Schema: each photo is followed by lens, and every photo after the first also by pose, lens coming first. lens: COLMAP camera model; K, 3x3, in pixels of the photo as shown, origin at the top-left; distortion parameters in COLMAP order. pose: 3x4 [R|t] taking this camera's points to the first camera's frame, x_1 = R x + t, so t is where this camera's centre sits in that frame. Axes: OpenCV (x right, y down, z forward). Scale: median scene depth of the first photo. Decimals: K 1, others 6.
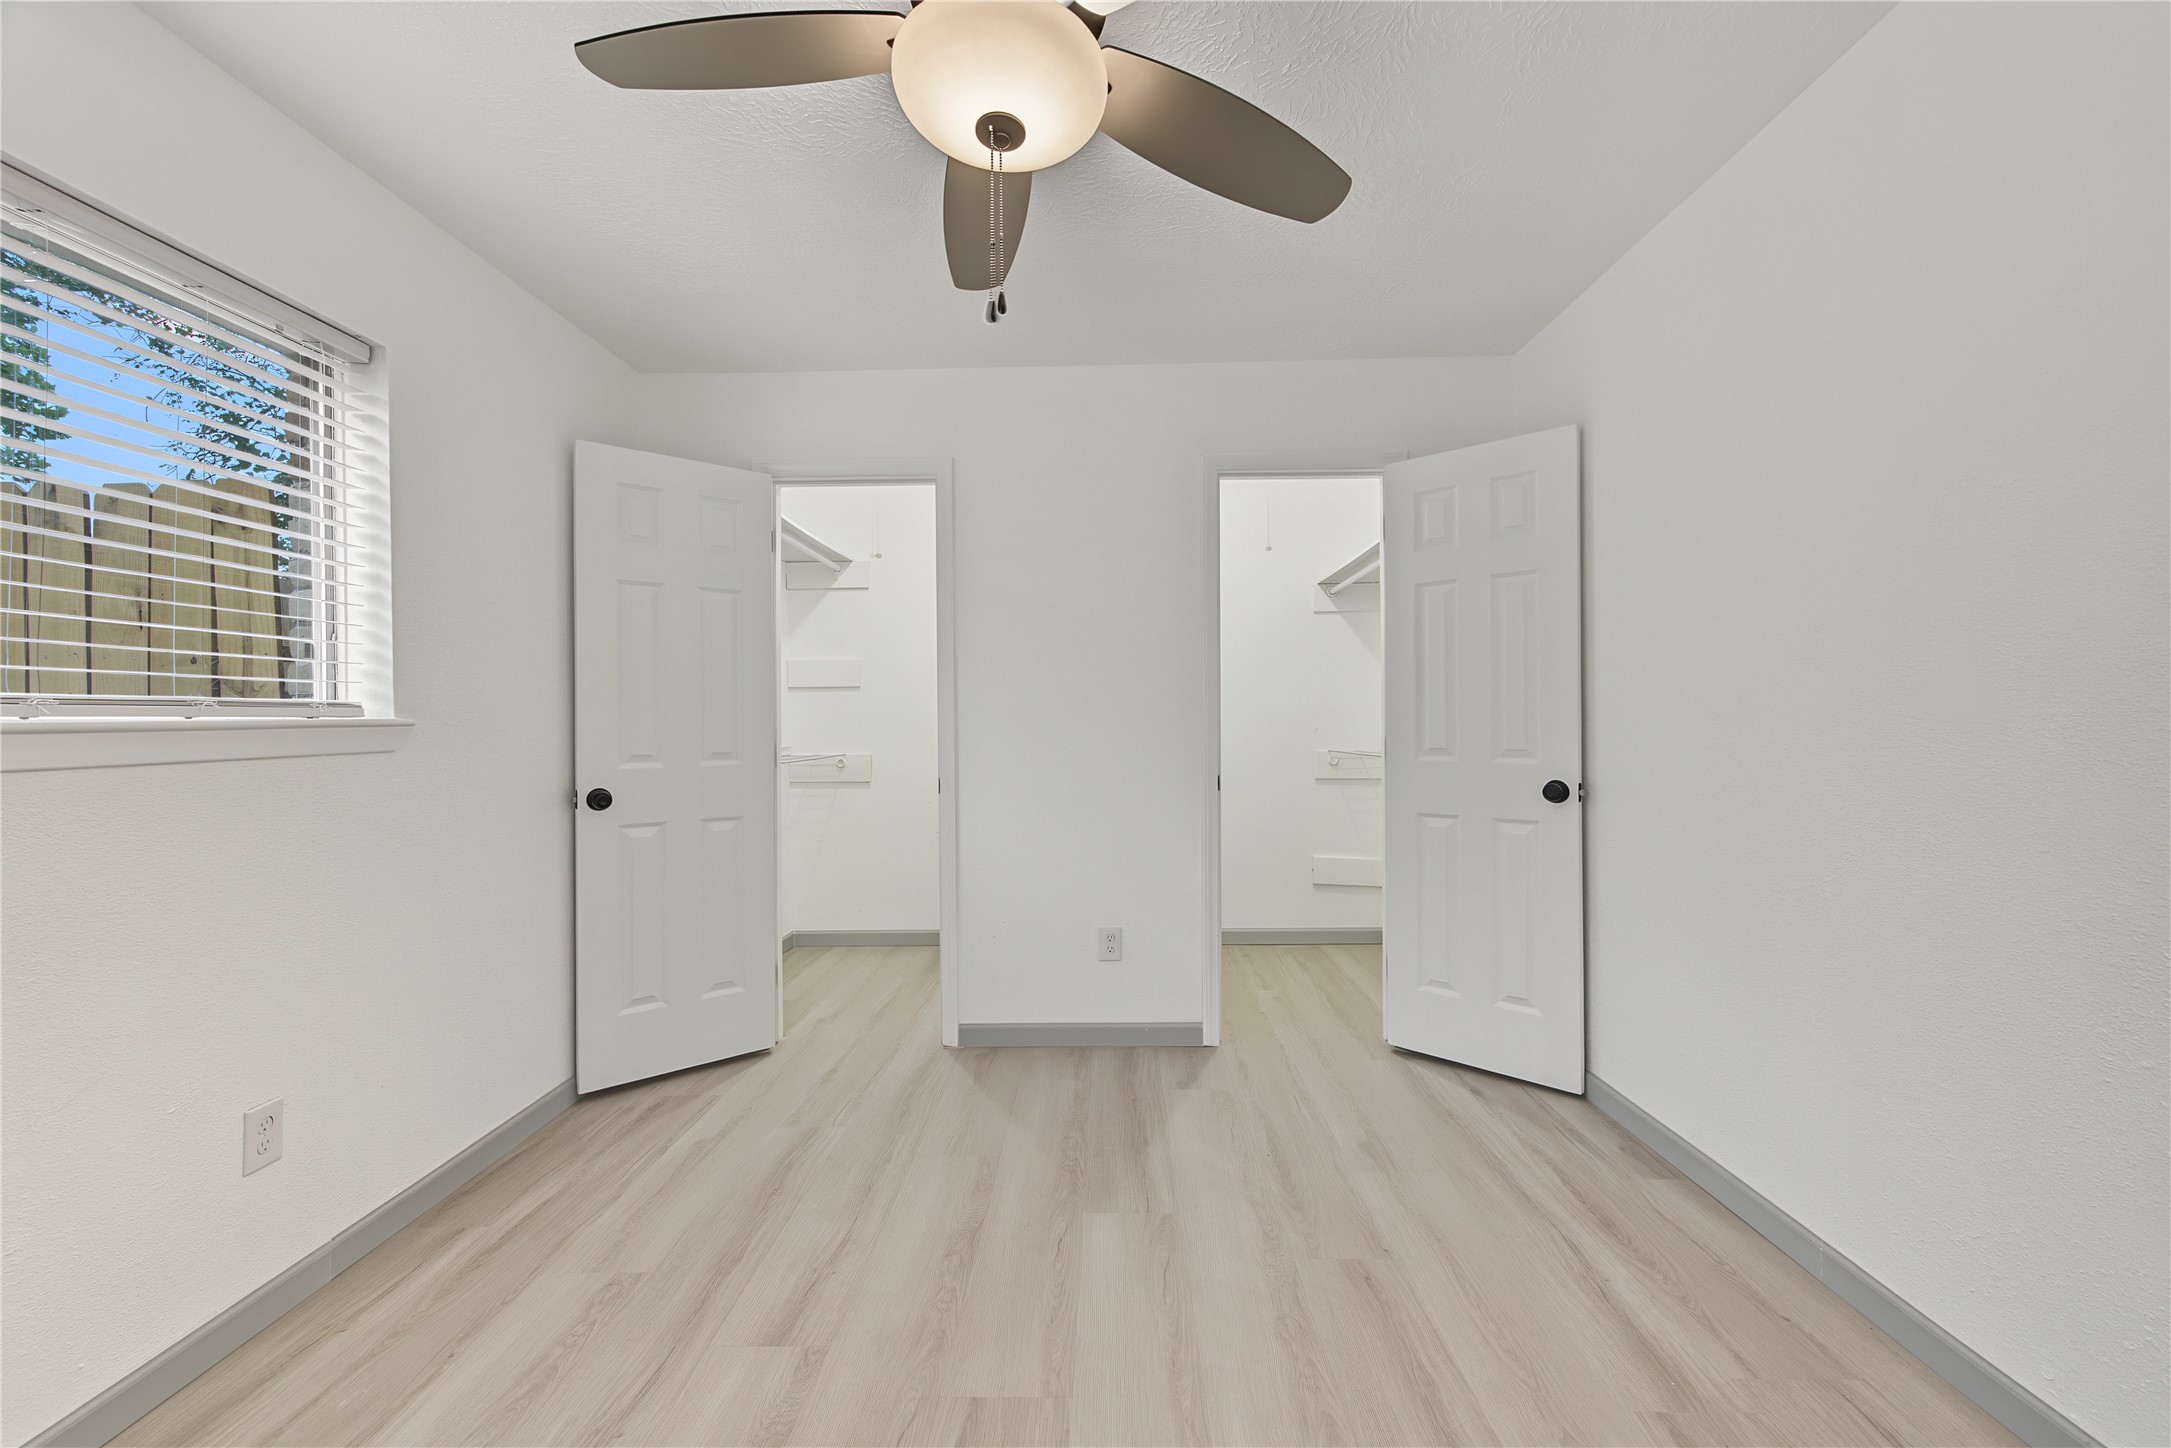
lens RADIAL K [[863.5, 0, 1085.5], [0, 863.5, 724.0], [0, 0, 1]] dist [0.000176, -0.000158]
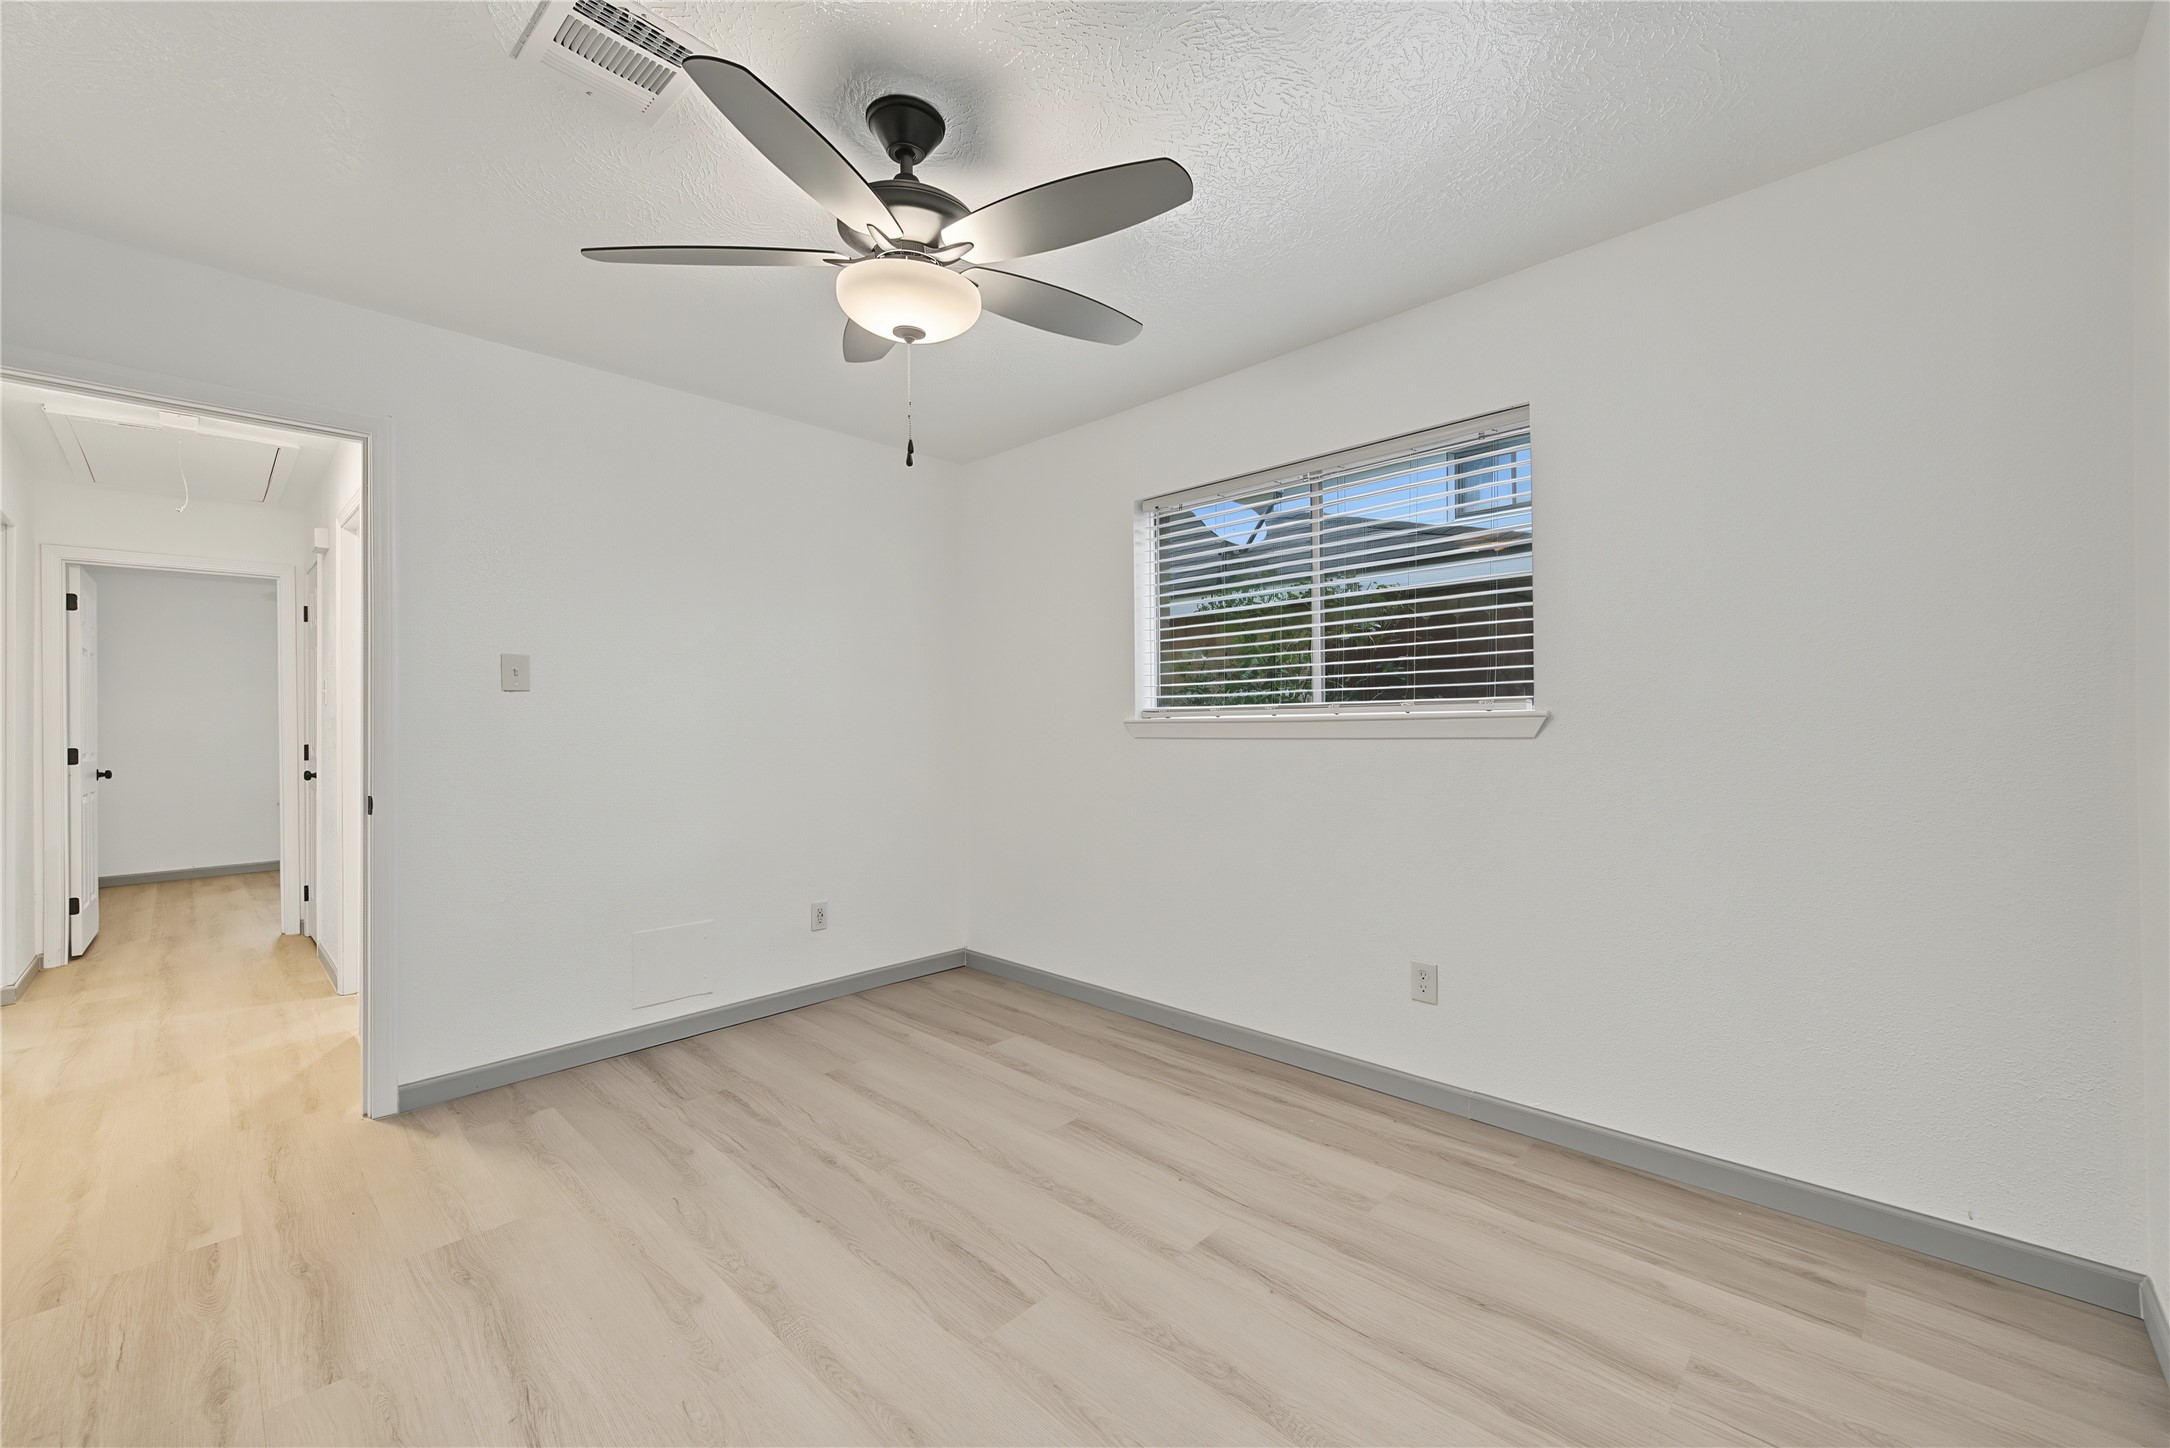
lens RADIAL K [[839.0, 0, 1085.0], [0, 839.0, 724.0], [0, 0, 1]] dist [-0.000274, -0.000121]
pose [[-0.665557, 0.024007, -0.745961, 0.472858], [0.018764, 0.999705, 0.015432, -0.017311], [0.746111, -0.003726, -0.665811, 1.304300]]
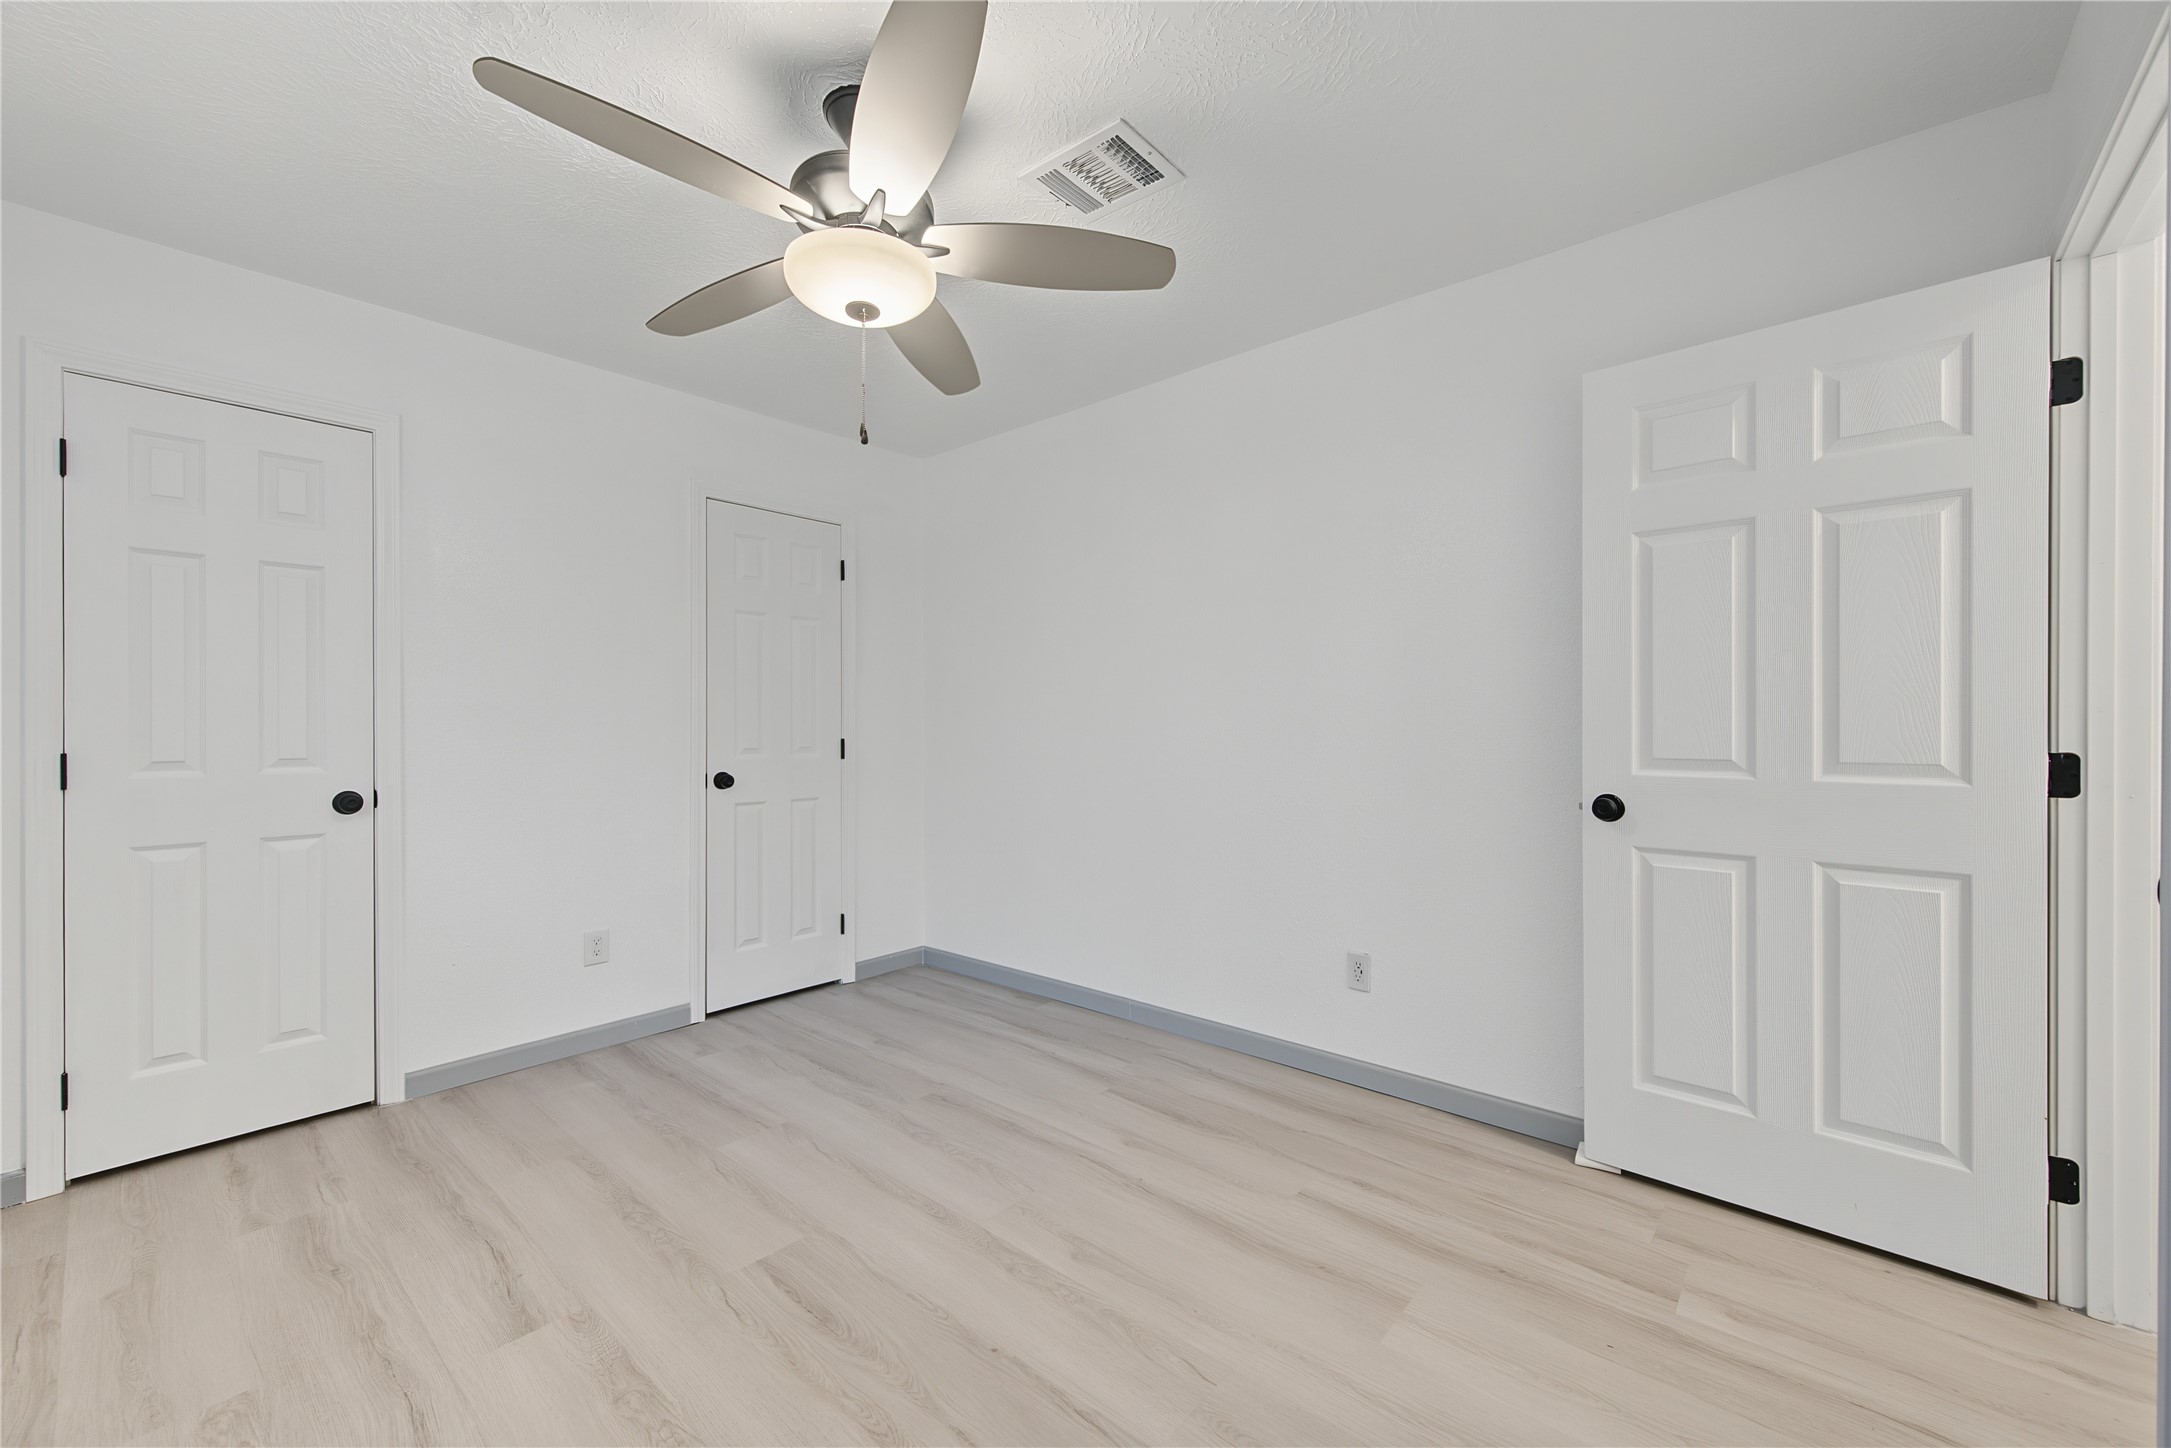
lens RADIAL K [[863.5, 0, 1085.5], [0, 863.5, 724.0], [0, 0, 1]] dist [0.000176, -0.000158]
pose [[0.632347, 0.015869, 0.774523, -0.585584], [-0.004380, 0.999847, -0.016910, 0.011017], [-0.774673, 0.007301, 0.632320, -0.124797]]
